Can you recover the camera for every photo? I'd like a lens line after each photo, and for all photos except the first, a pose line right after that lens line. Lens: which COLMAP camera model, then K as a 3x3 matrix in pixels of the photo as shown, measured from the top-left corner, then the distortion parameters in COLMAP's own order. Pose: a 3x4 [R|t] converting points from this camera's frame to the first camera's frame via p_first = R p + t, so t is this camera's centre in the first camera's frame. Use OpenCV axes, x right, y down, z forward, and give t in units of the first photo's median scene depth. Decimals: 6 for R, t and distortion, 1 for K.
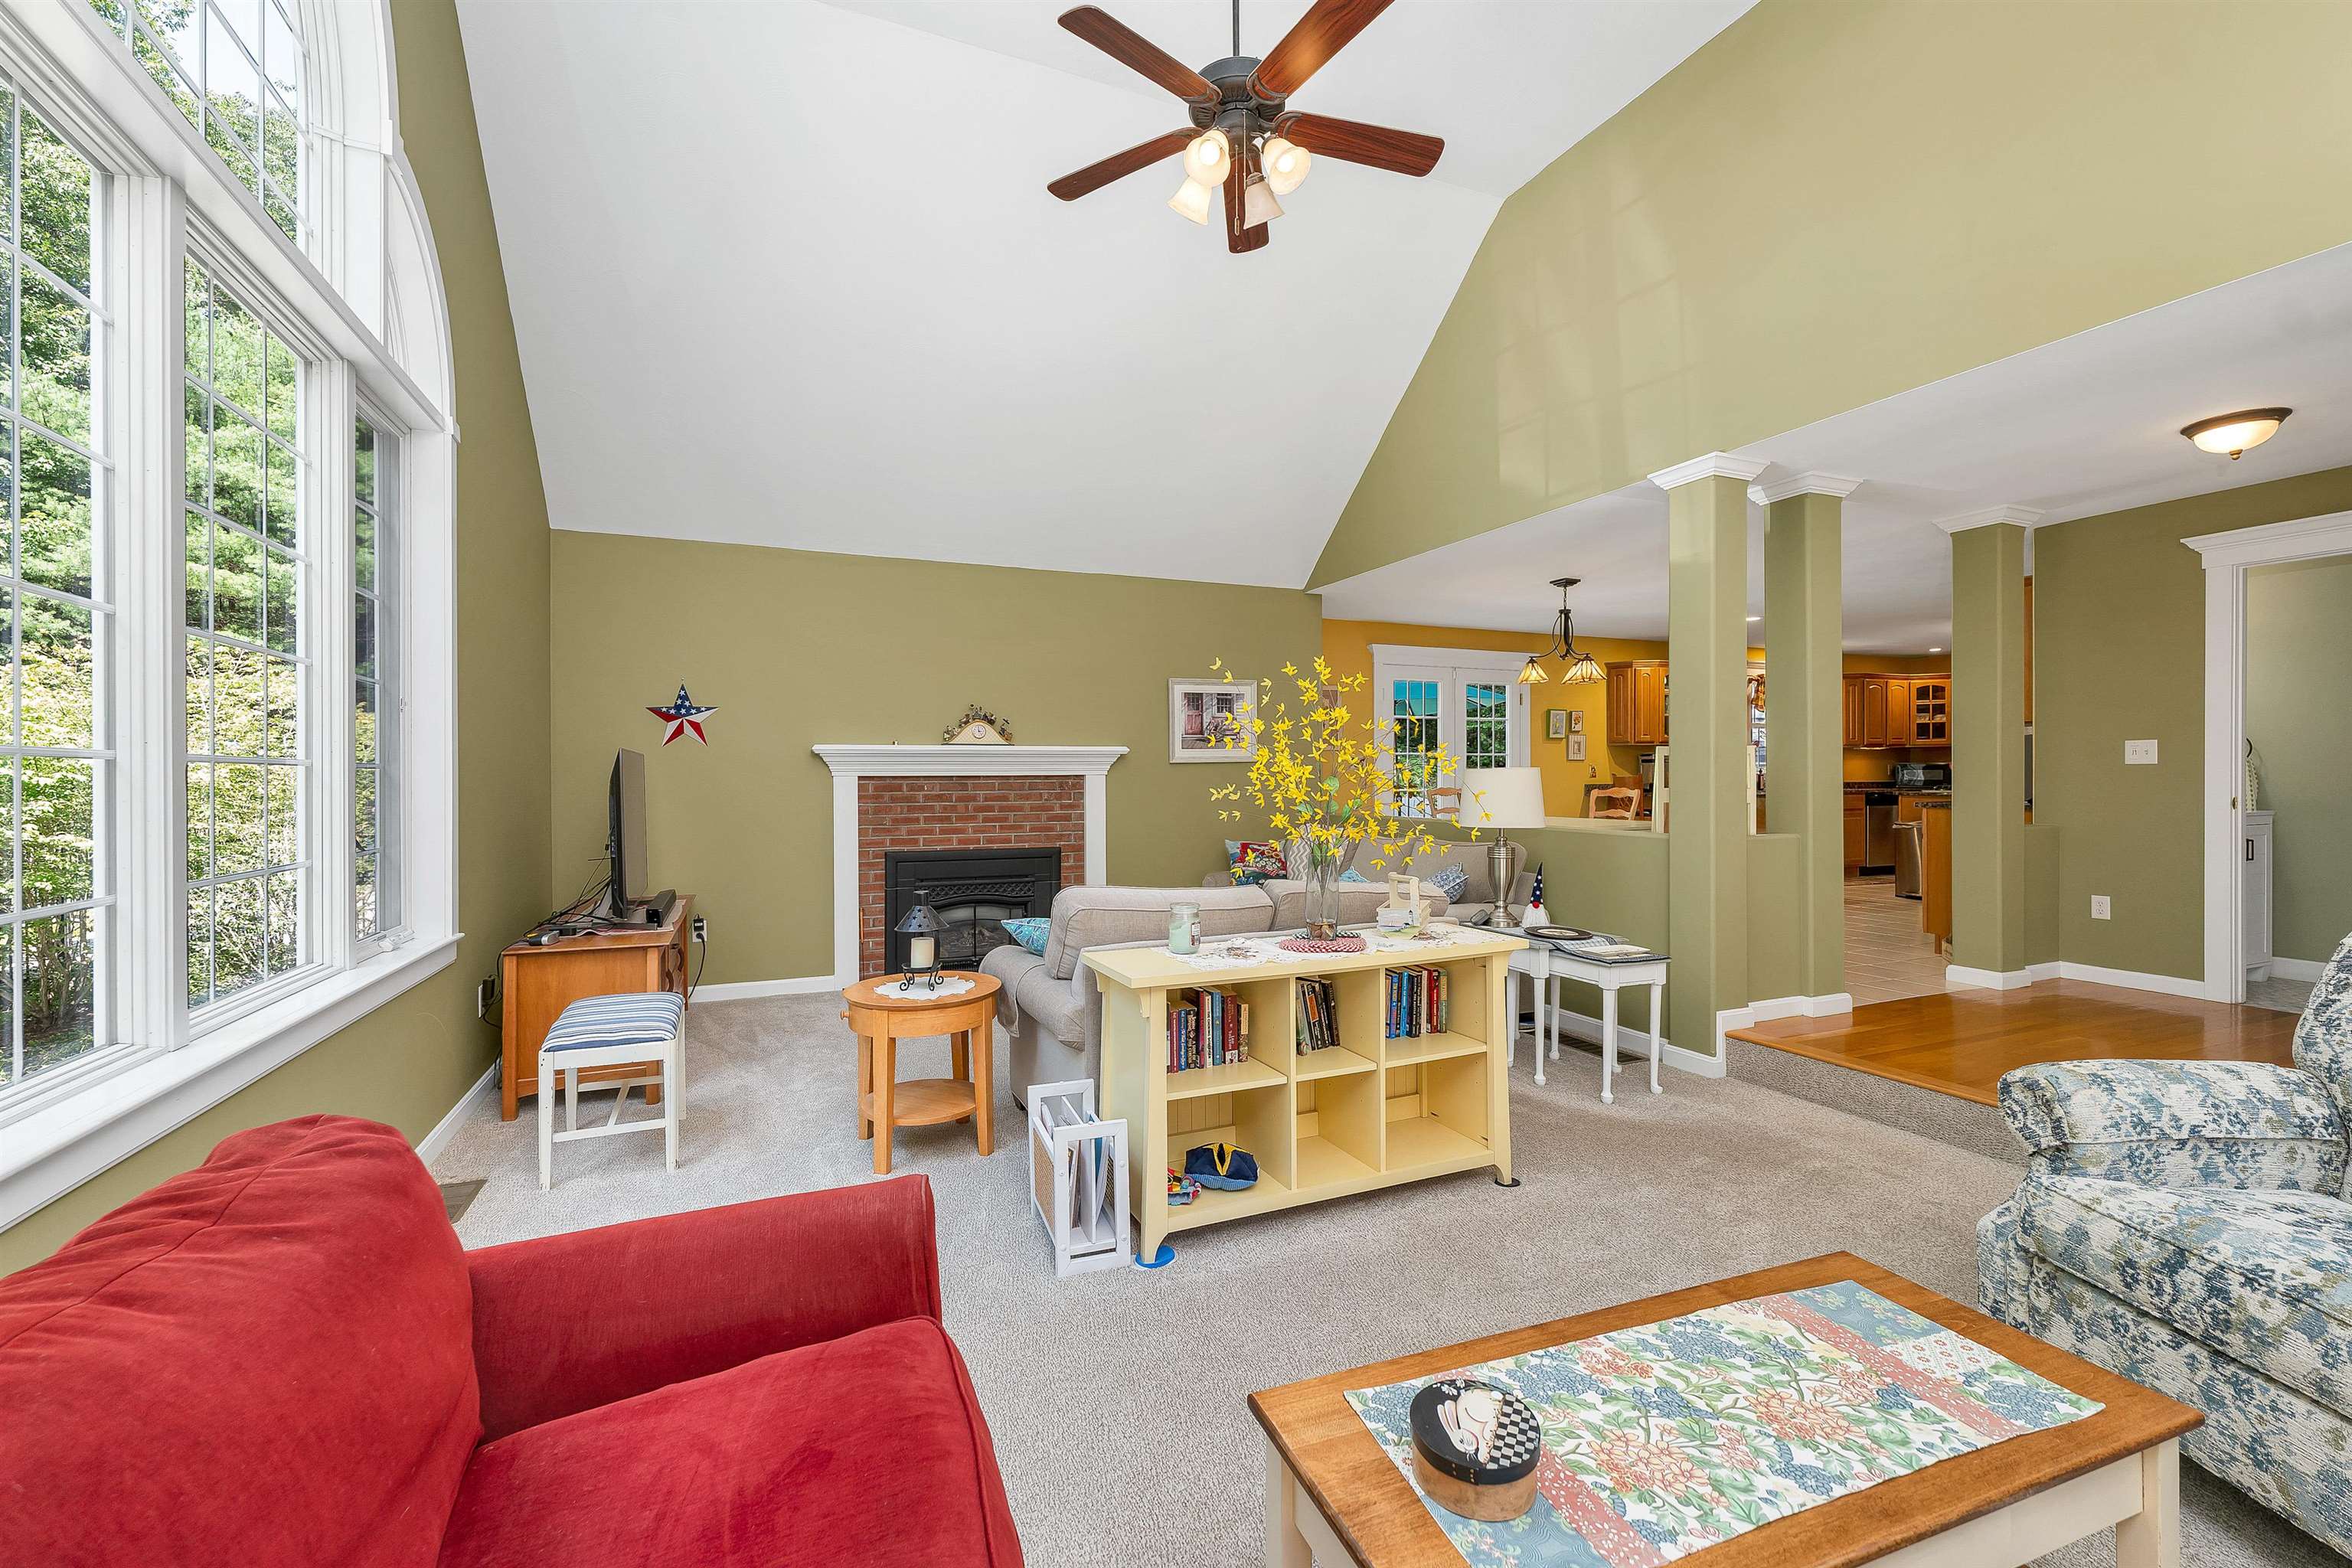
lens RADIAL K [[977.7, 0, 1158.2], [0, 977.7, 776.8], [0, 0, 1]] dist [-0.000086, 0.000121]
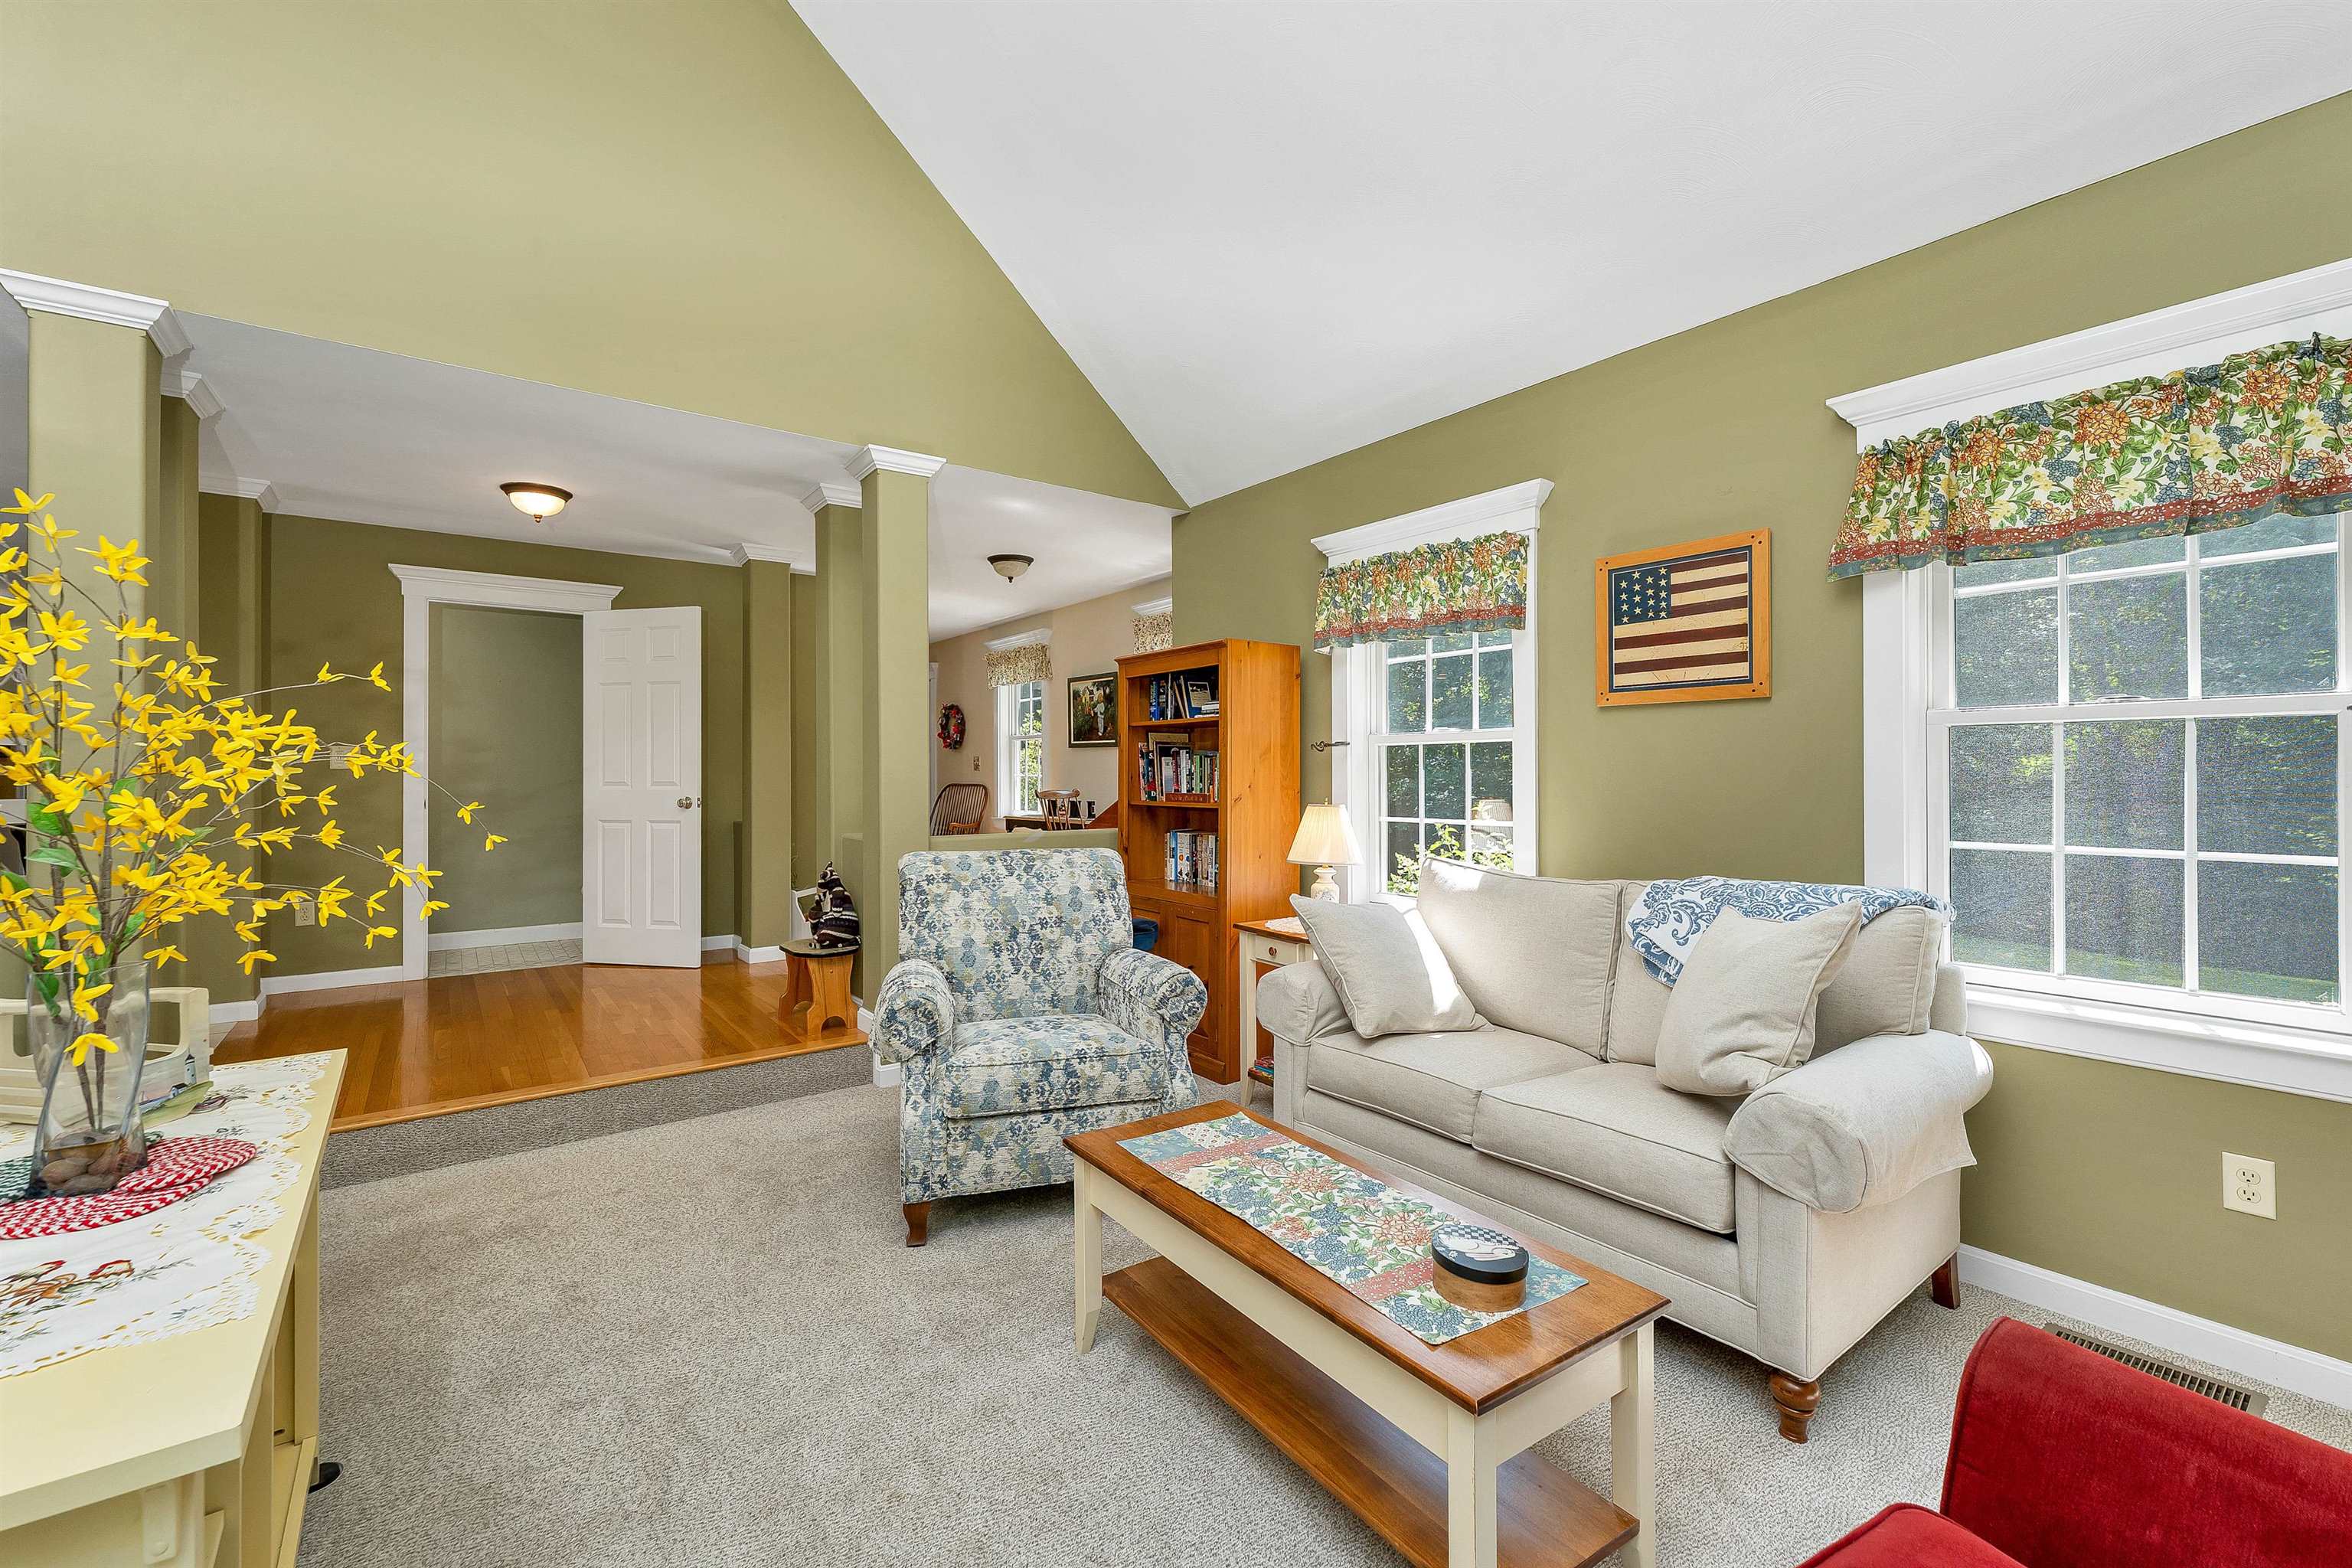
lens RADIAL K [[977.7, 0, 1158.2], [0, 977.7, 776.8], [0, 0, 1]] dist [-0.000086, 0.000121]
pose [[-0.244465, 0.002825, 0.969654, -0.672376], [0.005070, 0.999986, -0.001635, 0.002528], [-0.969645, 0.004517, -0.244476, 1.334344]]
